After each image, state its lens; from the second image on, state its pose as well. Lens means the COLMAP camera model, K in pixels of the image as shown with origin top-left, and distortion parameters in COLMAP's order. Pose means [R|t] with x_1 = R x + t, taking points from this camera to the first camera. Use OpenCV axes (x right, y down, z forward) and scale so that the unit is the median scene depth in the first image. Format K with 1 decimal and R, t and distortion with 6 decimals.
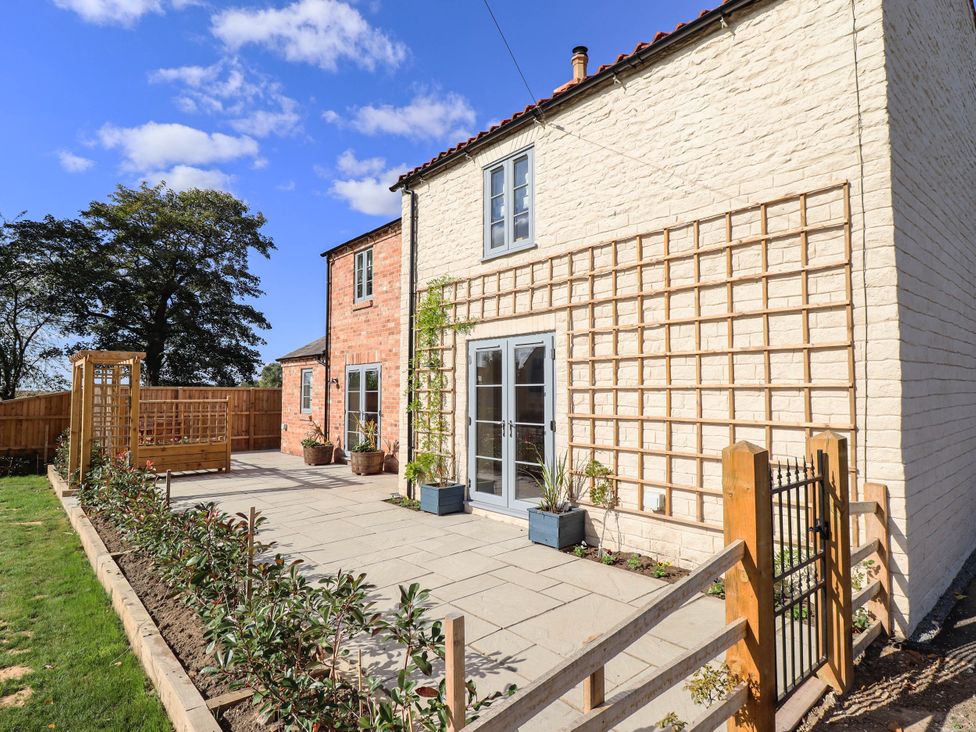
lens RADIAL K [[551.5, 0, 502.7], [0, 551.5, 362.0], [0, 0, 1]] dist [0.010230, -0.019022]
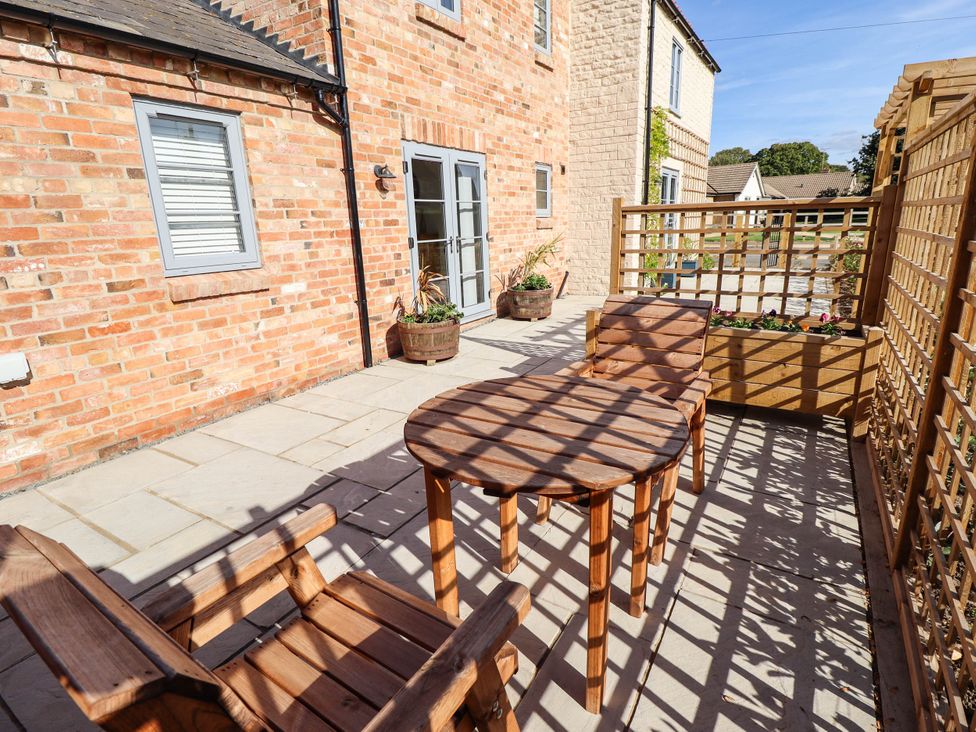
lens RADIAL K [[508.9, 0, 498.4], [0, 508.9, 362.4], [0, 0, 1]] dist [0.000837, -0.013844]
pose [[-0.293886, -0.248118, 0.923076, -0.713456], [-0.024972, 0.967385, 0.252077, 0.073351], [-0.955514, 0.051030, -0.290497, 1.012918]]
